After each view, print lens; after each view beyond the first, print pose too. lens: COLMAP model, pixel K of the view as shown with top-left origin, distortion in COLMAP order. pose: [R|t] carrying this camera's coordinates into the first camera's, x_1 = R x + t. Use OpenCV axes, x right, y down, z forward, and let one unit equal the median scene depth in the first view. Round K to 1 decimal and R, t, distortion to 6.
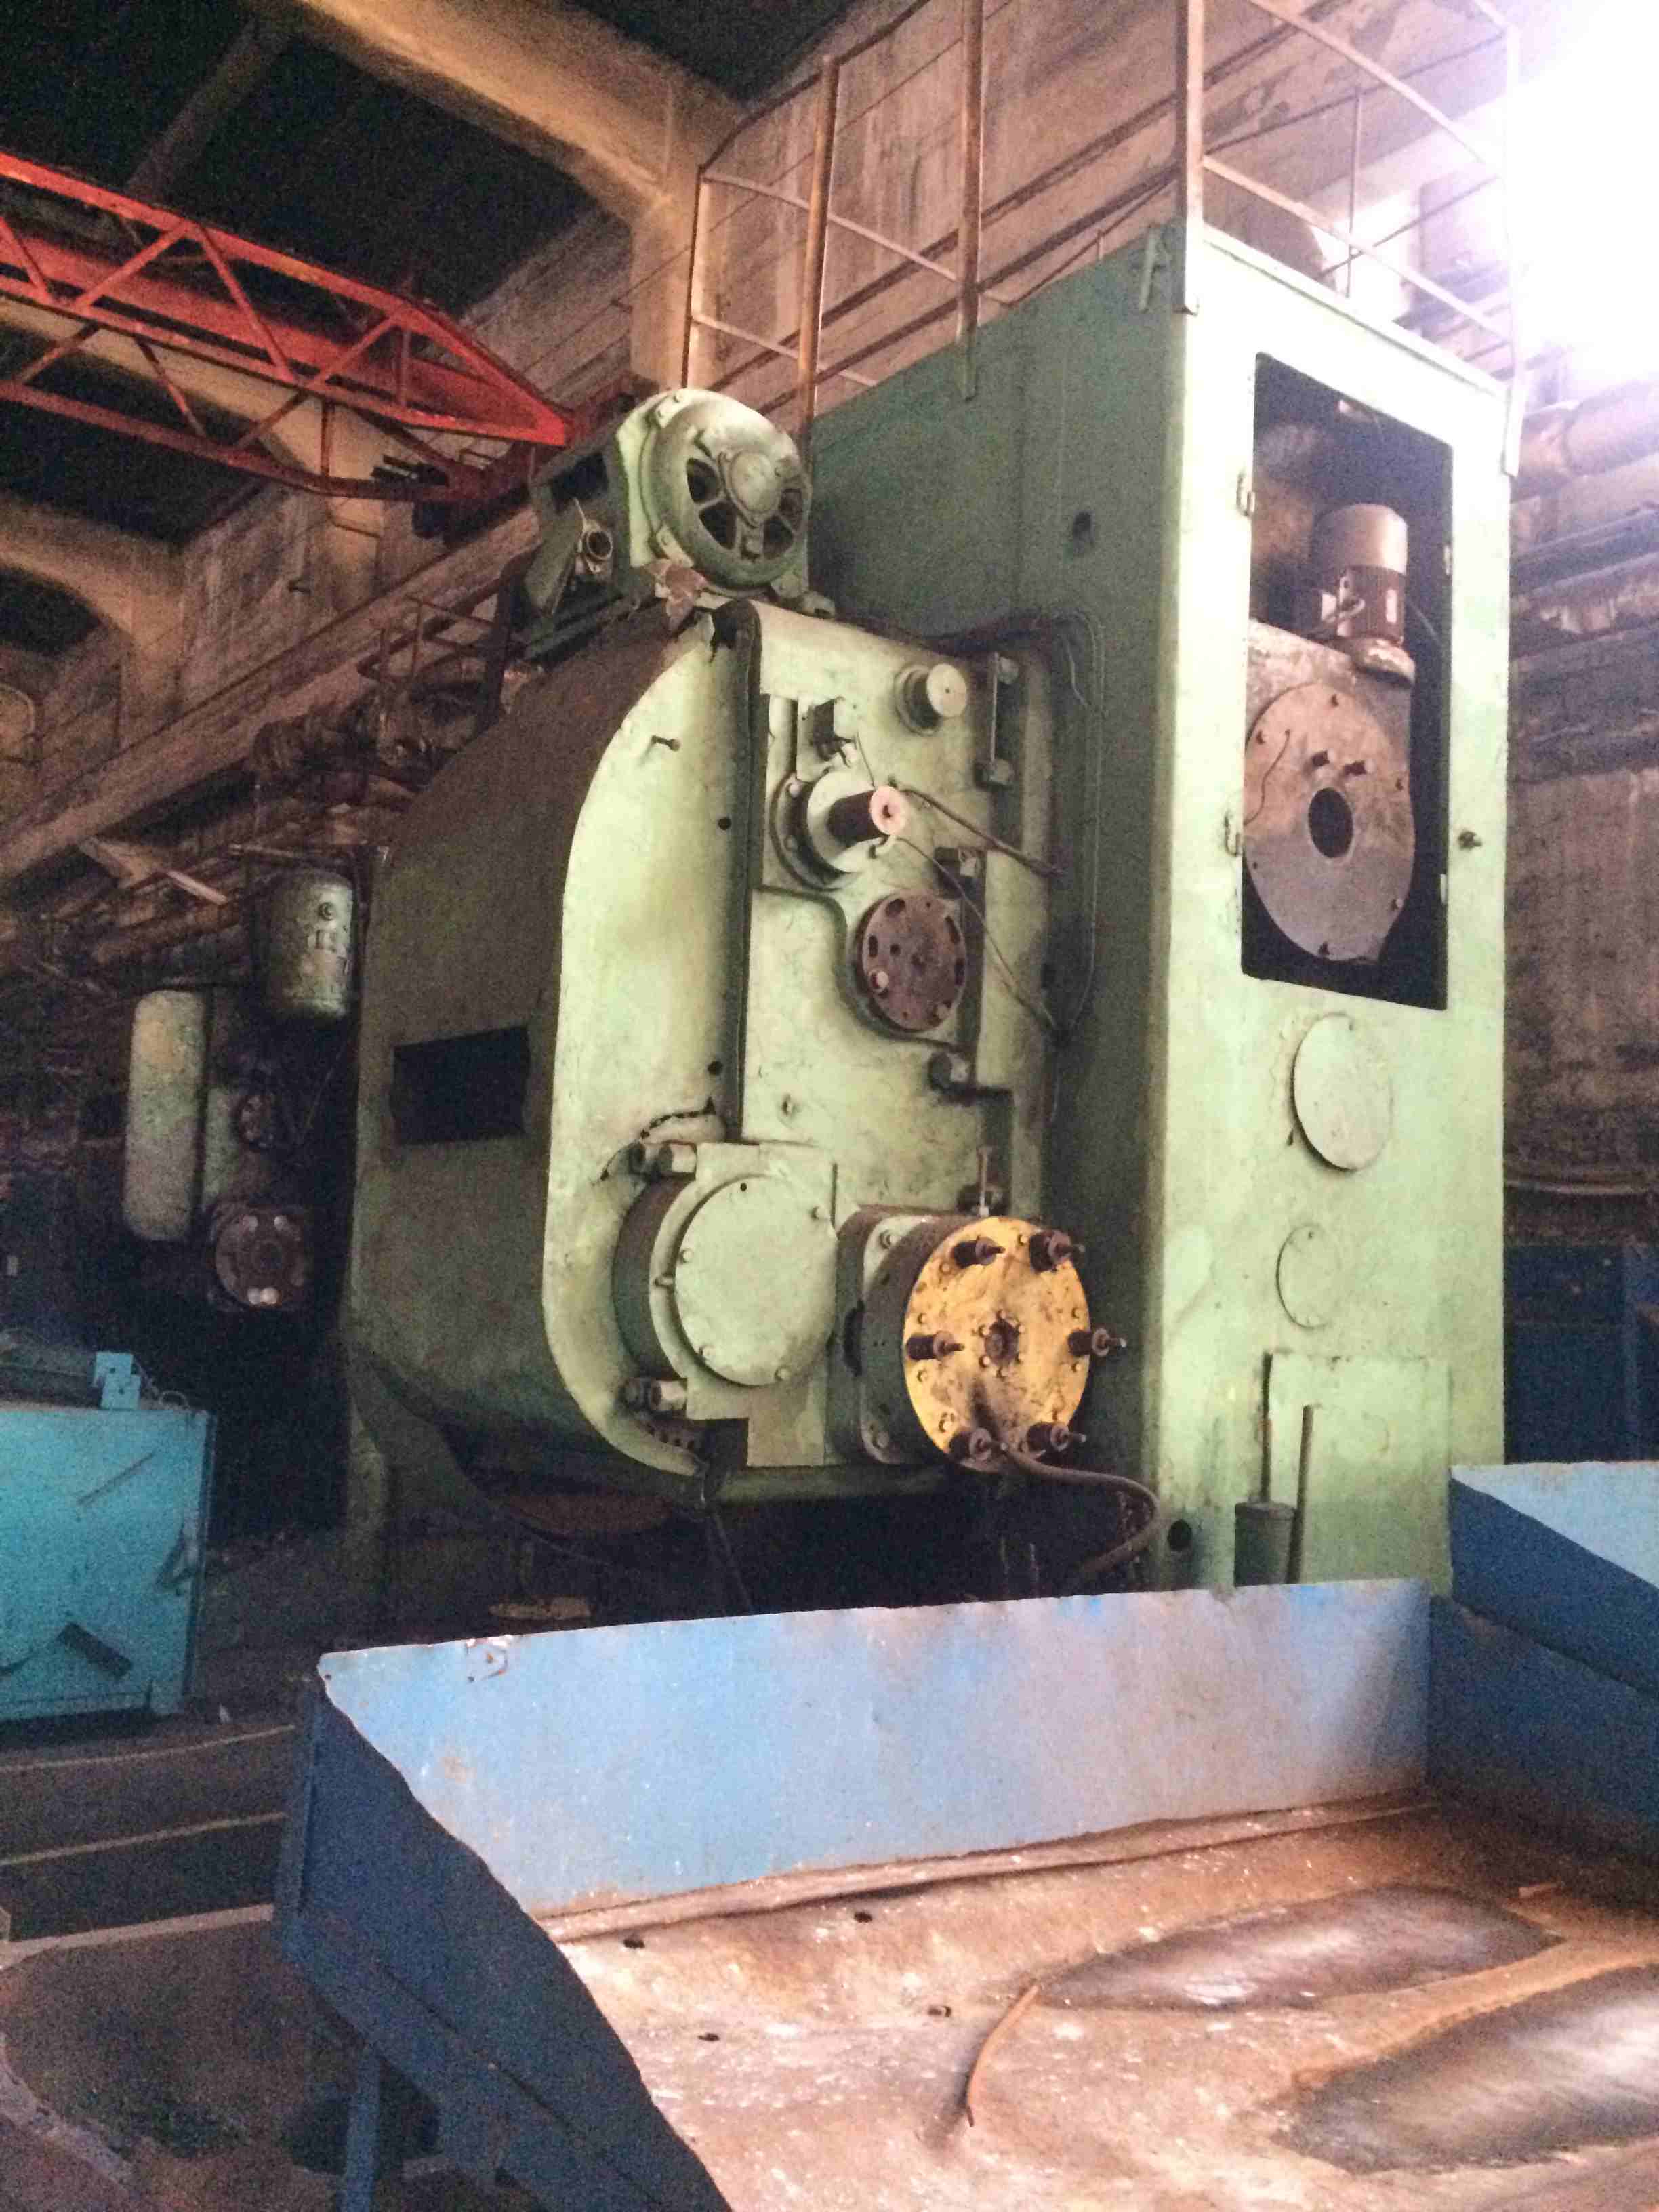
lens RADIAL K [[1879.4, 0, 826.8], [0, 1879.4, 1112.6], [0, 0, 1]] dist [0.053335, -0.006226]
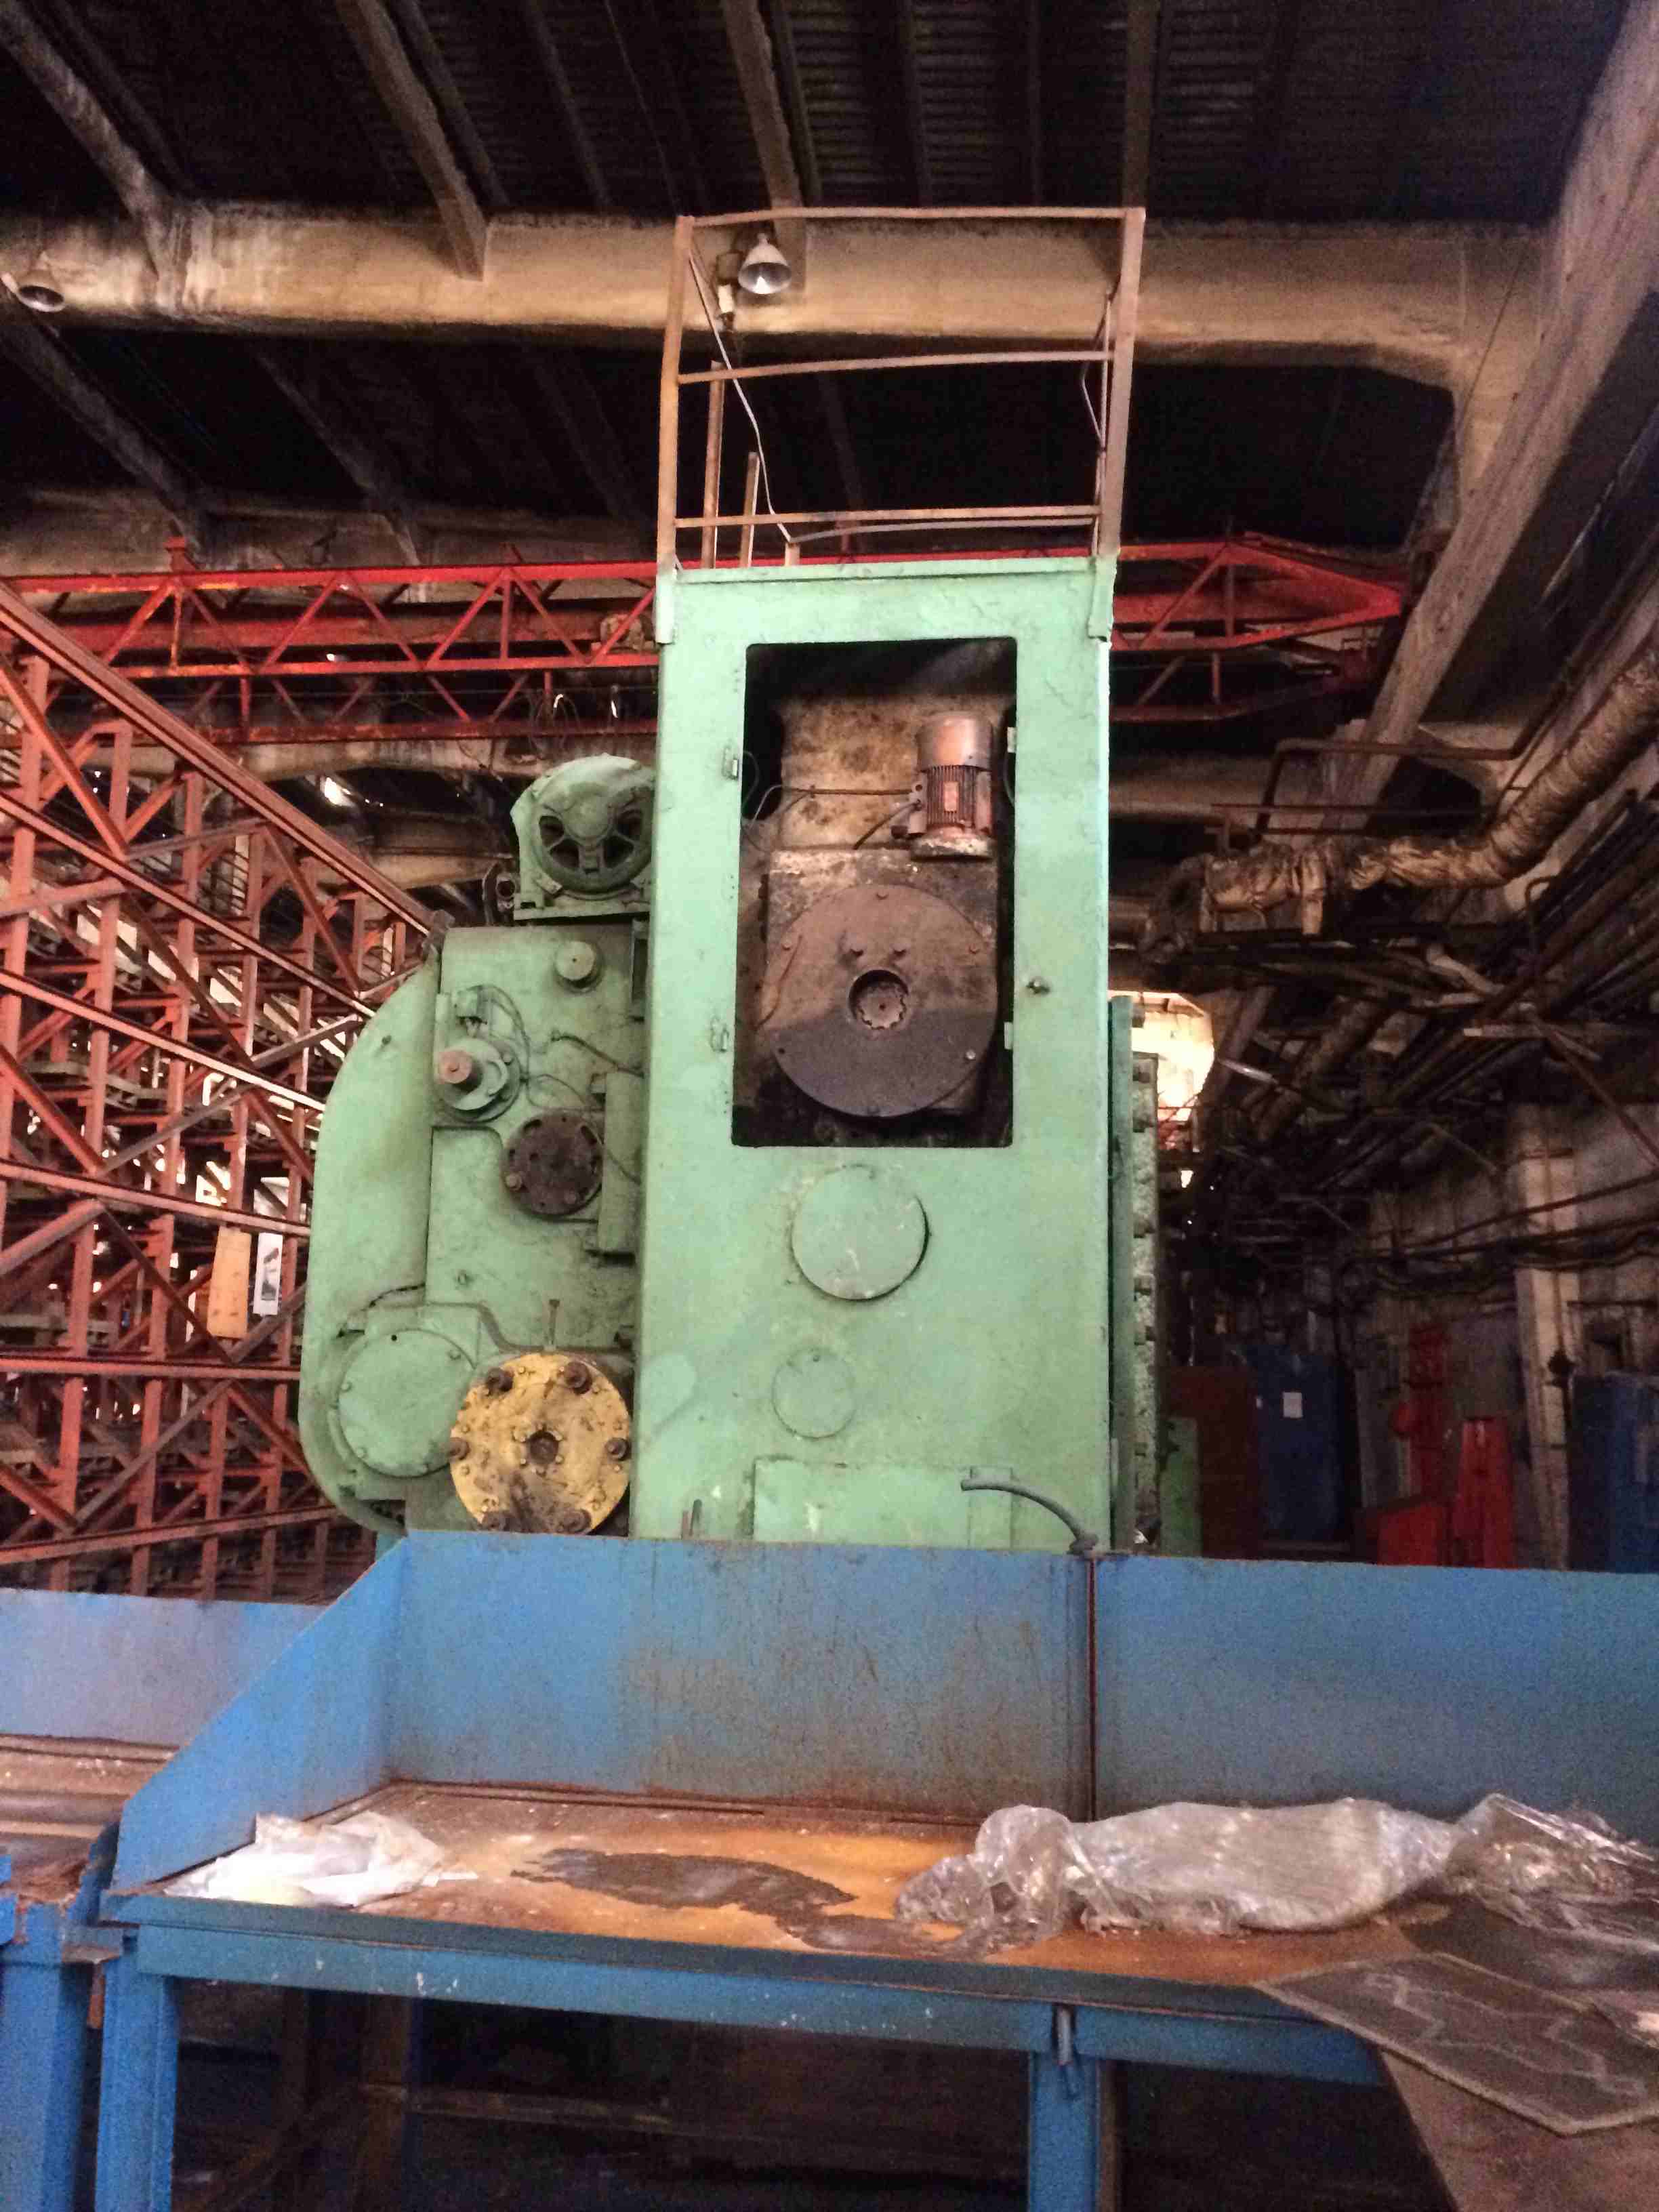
lens RADIAL K [[1879.4, 0, 827.9], [0, 1879.4, 1106.8], [0, 0, 1]] dist [0.053335, -0.006226]
pose [[0.711400, -0.121491, -0.692206, 1.154858], [0.061887, 0.991948, -0.110497, 0.041679], [0.700057, 0.035769, 0.713191, 0.177150]]
